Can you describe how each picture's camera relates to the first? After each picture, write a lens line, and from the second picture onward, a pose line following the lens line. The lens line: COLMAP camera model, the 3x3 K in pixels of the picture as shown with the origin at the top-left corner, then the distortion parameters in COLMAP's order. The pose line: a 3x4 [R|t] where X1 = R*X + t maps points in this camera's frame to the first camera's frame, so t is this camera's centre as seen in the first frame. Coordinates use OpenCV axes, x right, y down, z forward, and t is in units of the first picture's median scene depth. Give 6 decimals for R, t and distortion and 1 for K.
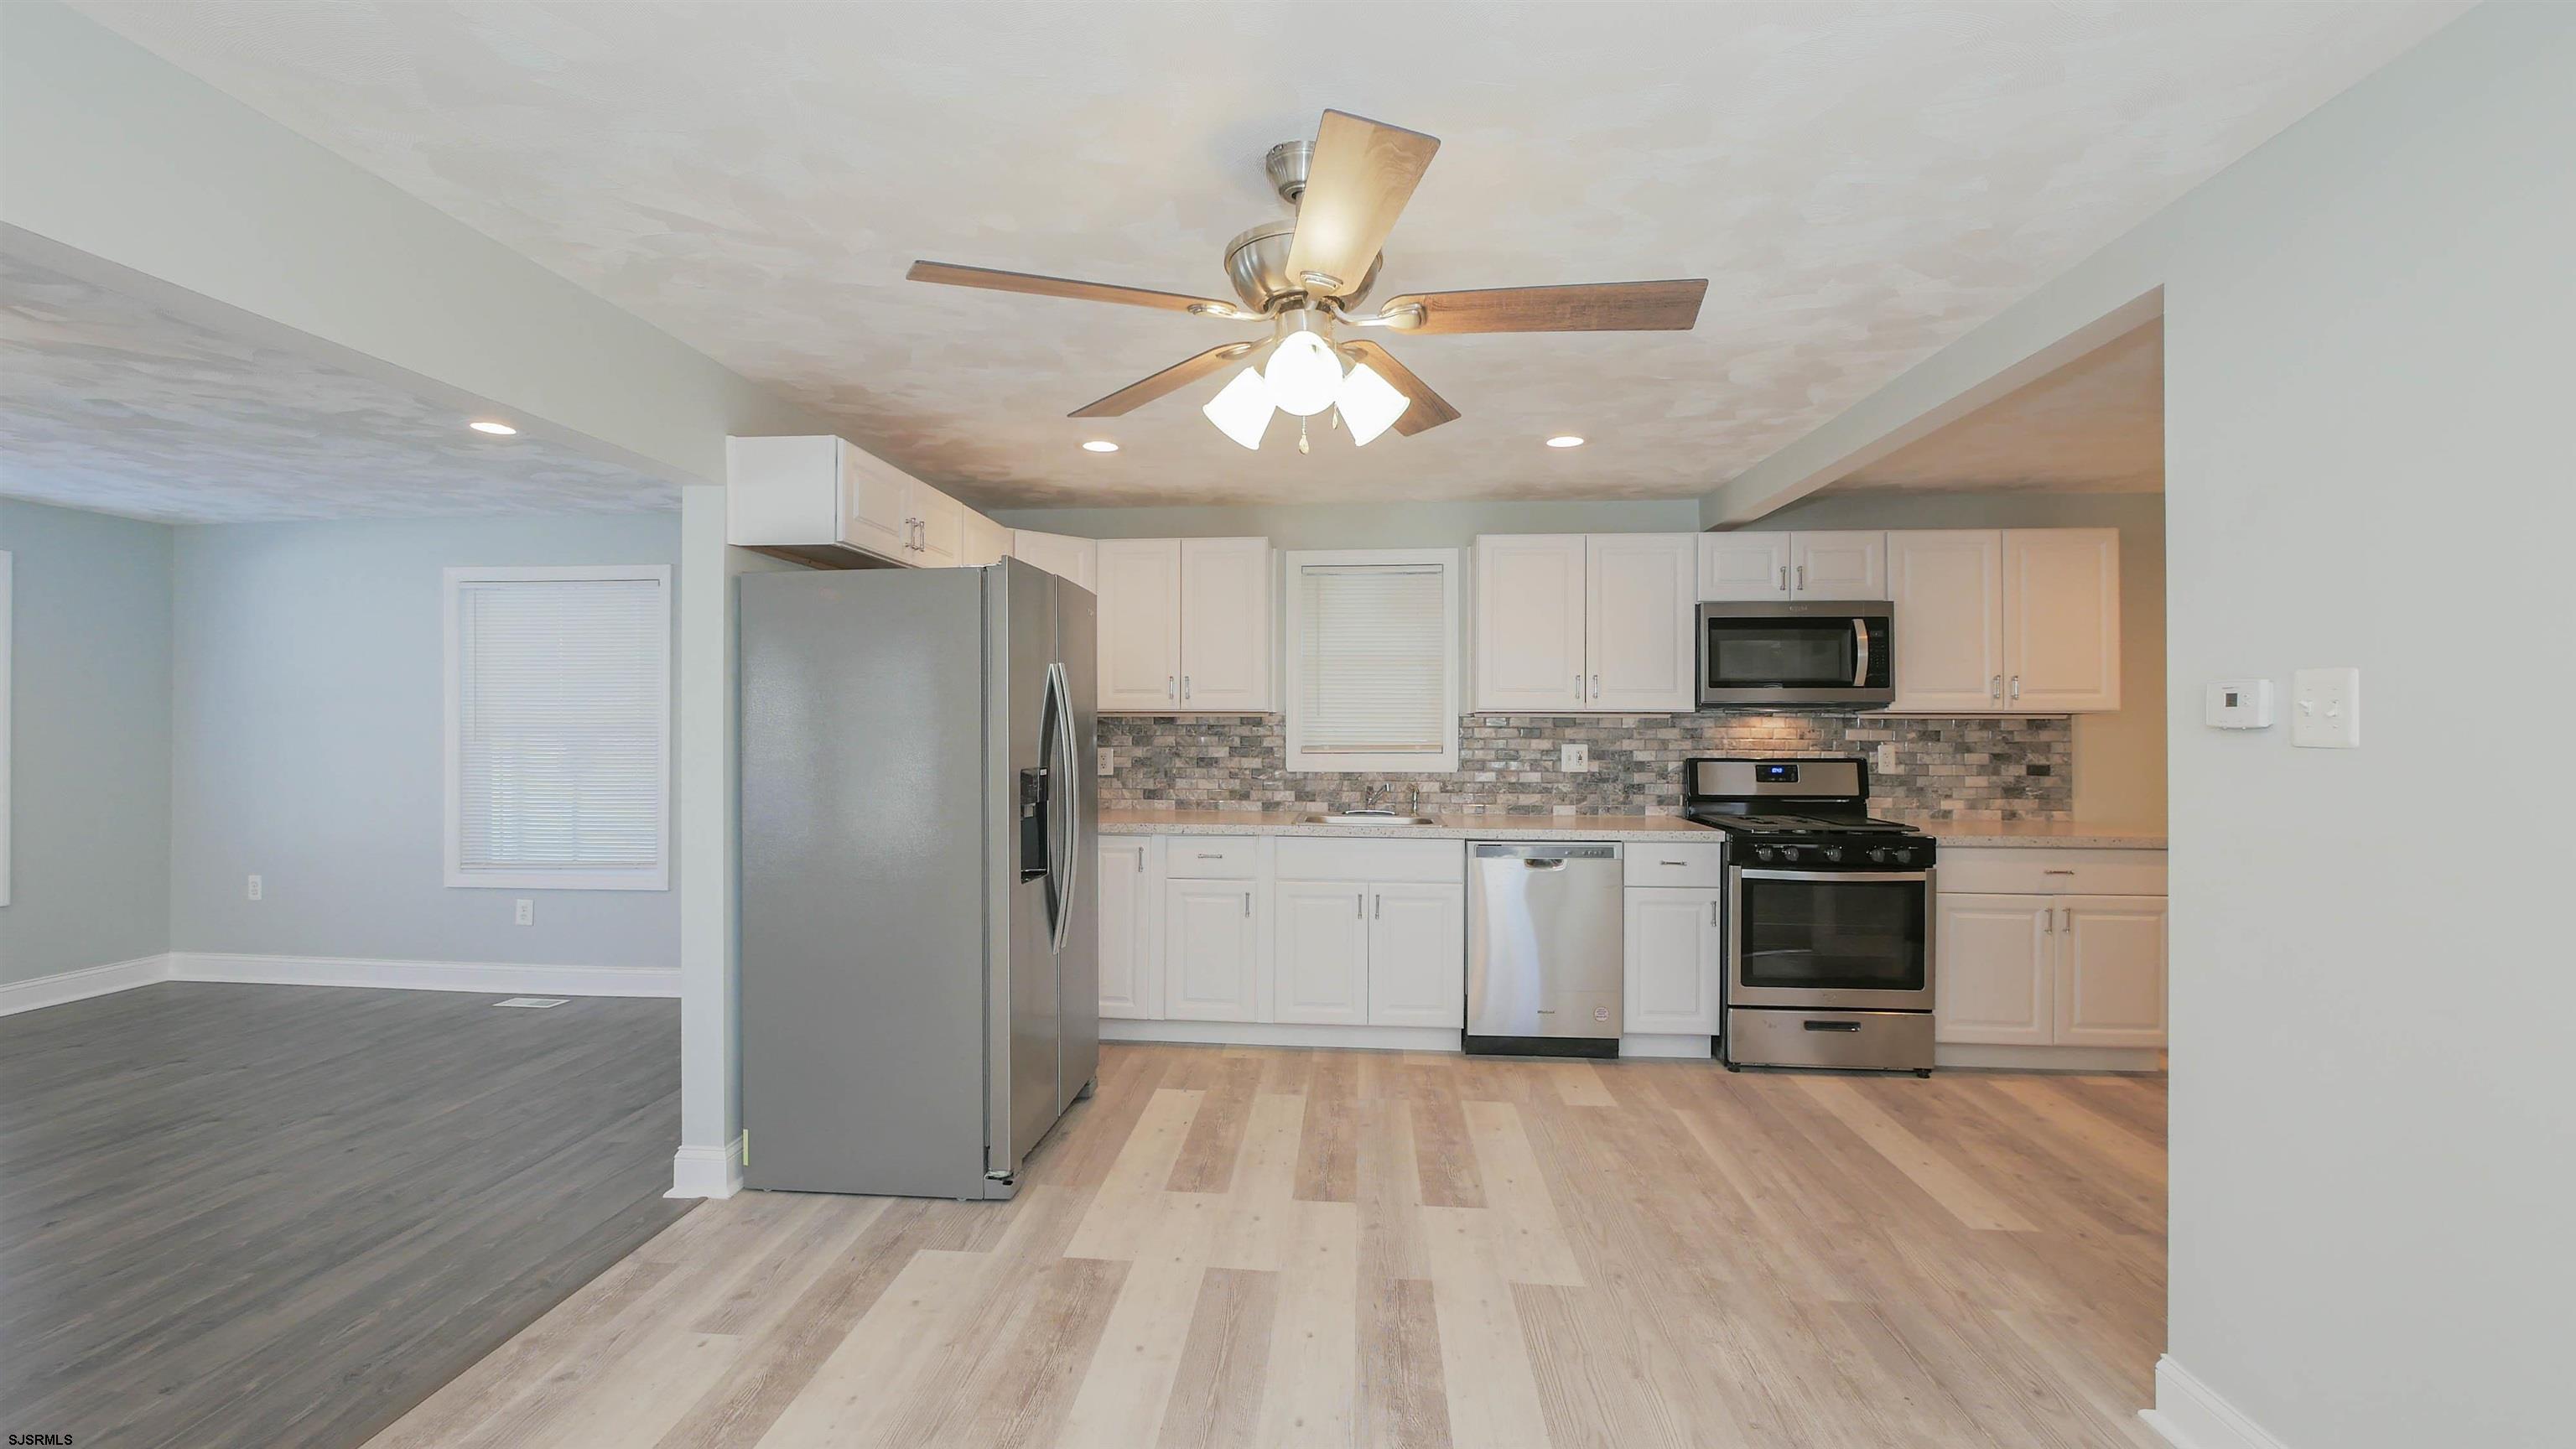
lens RADIAL K [[1058.8, 0, 1276.1], [0, 1058.8, 723.4], [0, 0, 1]] dist [-0.008617, 0.000496]
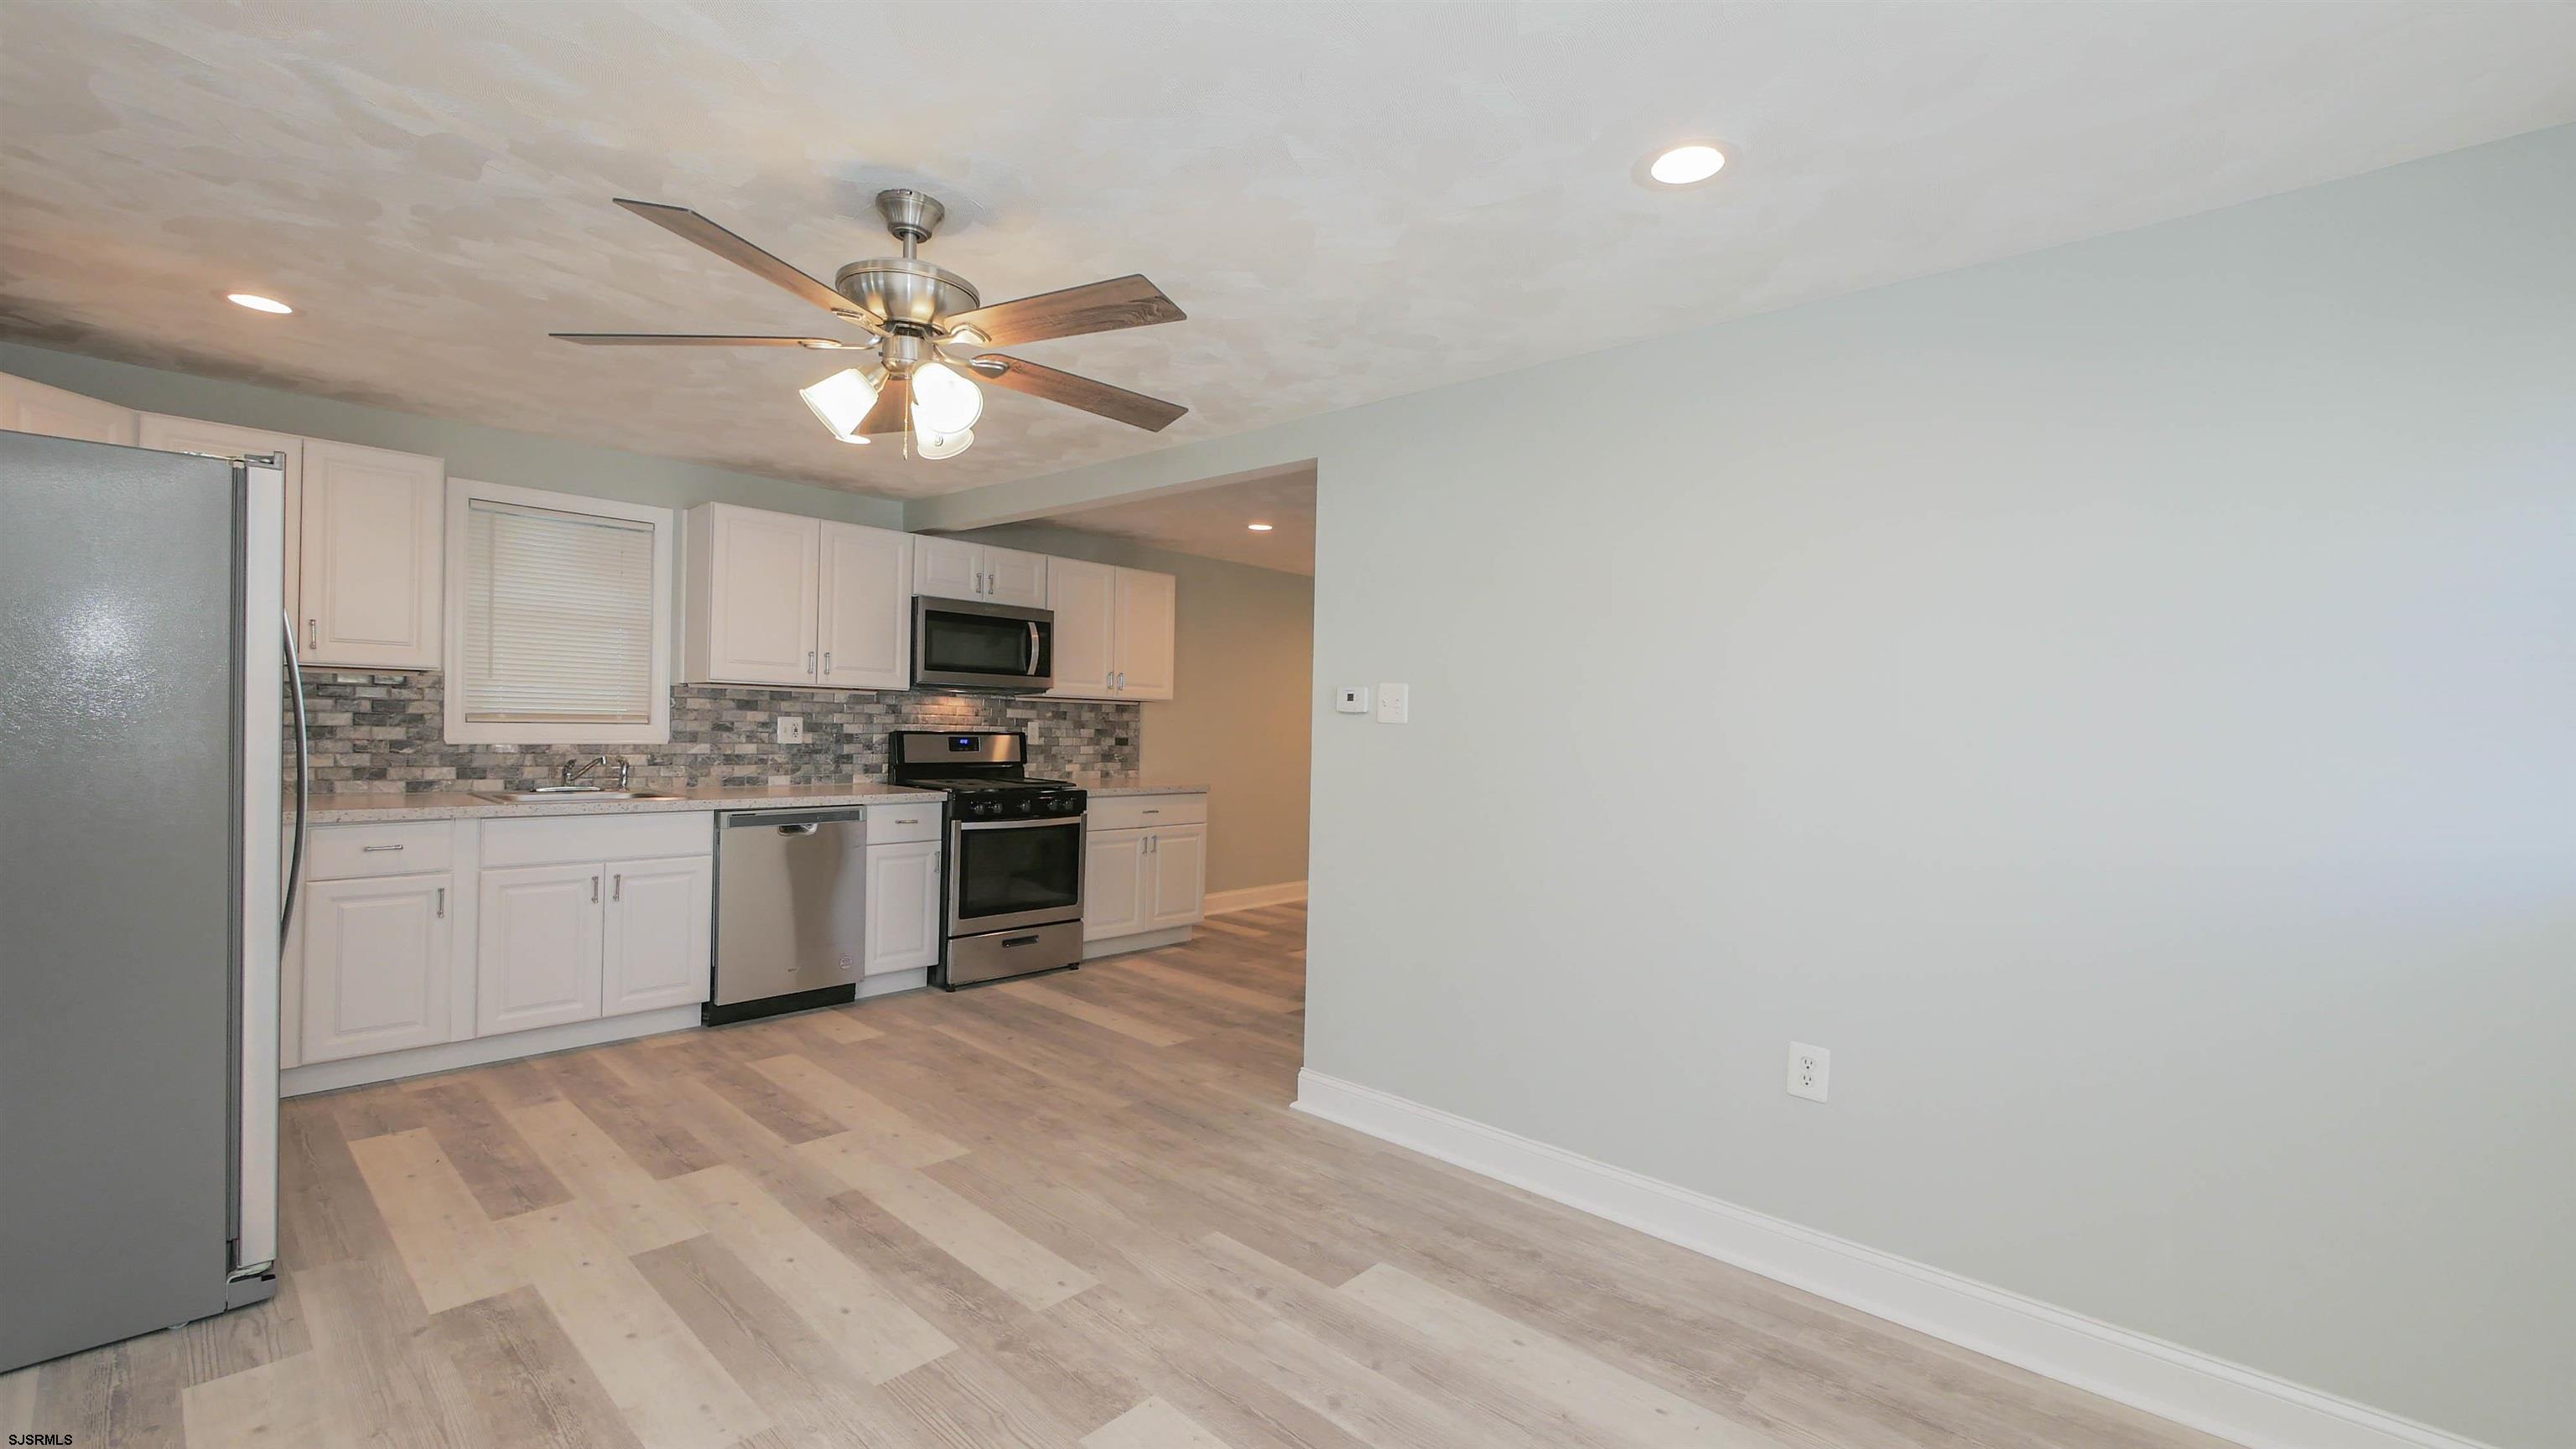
lens RADIAL K [[1059.1, 0, 1271.6], [0, 1059.1, 727.9], [0, 0, 1]] dist [-0.007125, 0.000757]
pose [[0.615729, 0.009476, 0.787901, -0.256320], [-0.028630, 0.999536, 0.010352, 0.006425], [-0.787437, -0.028931, 0.615715, -0.015651]]
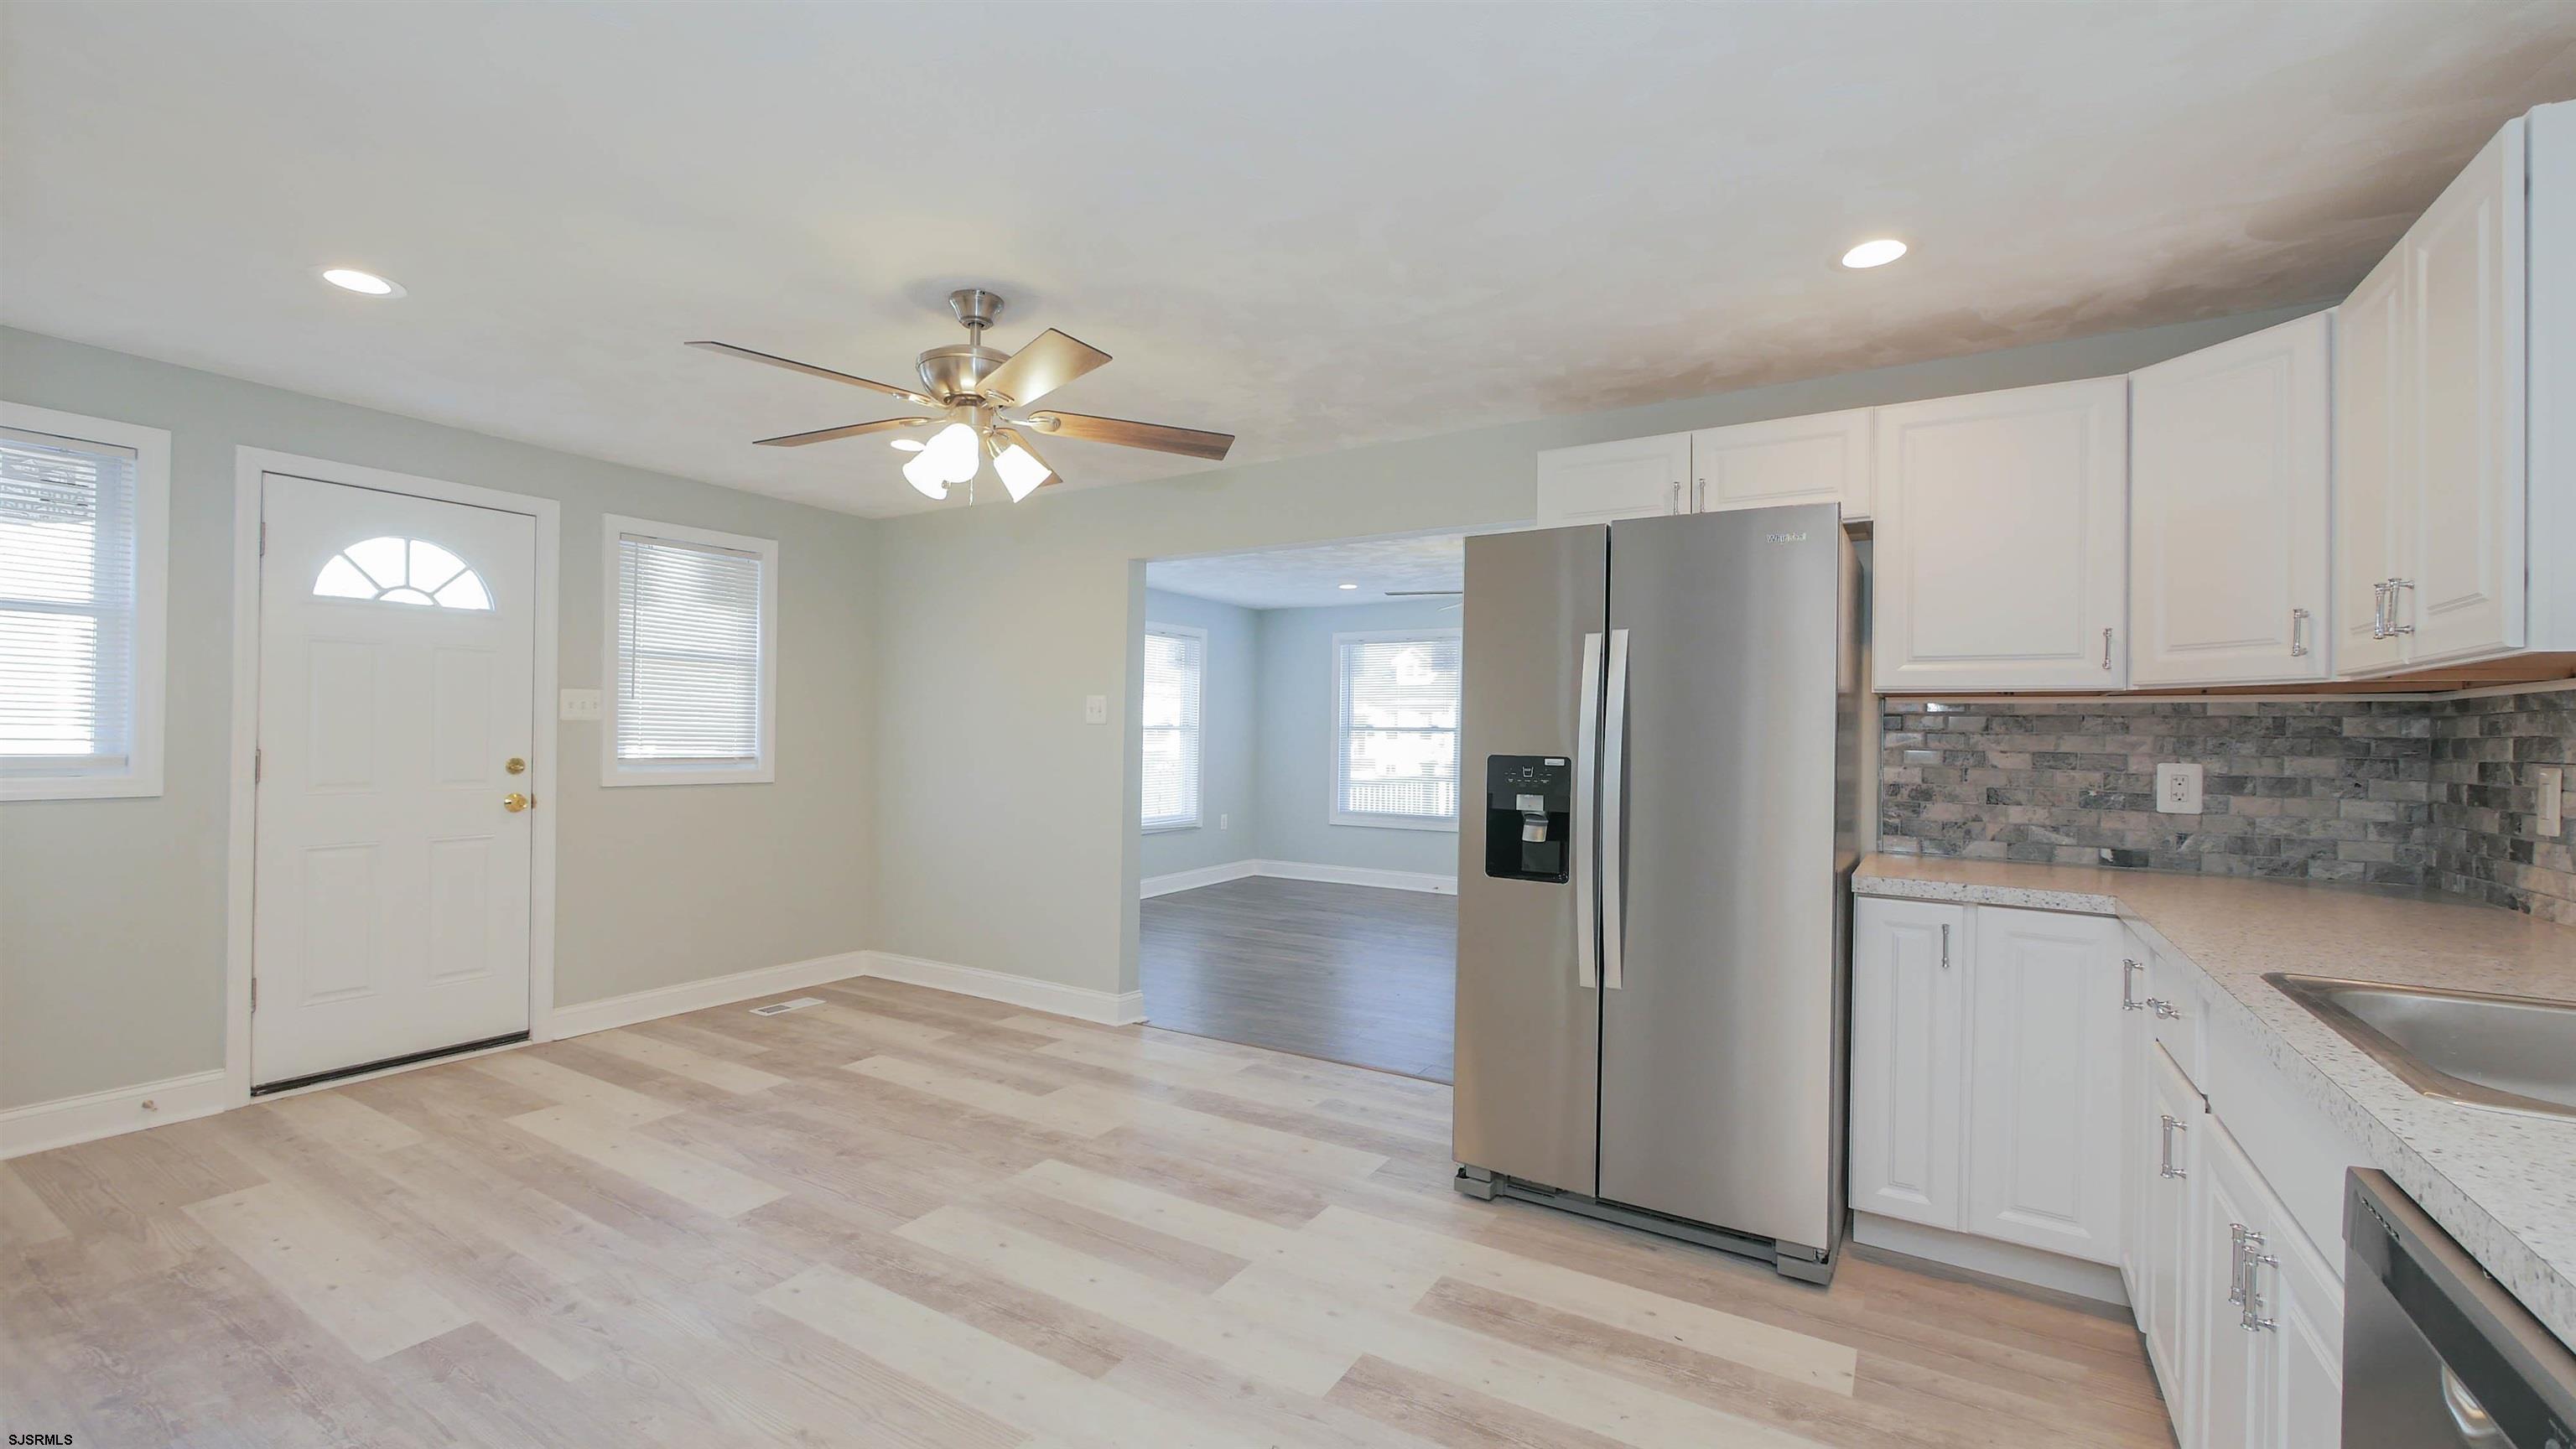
lens RADIAL K [[1064.2, 0, 1278.1], [0, 1064.2, 724.7], [0, 0, 1]] dist [-0.010011, 0.000377]
pose [[-0.451937, -0.017506, -0.891878, 0.441694], [-0.015282, 0.999813, -0.011881, 0.020170], [0.891919, 0.008260, -0.452120, 0.807195]]
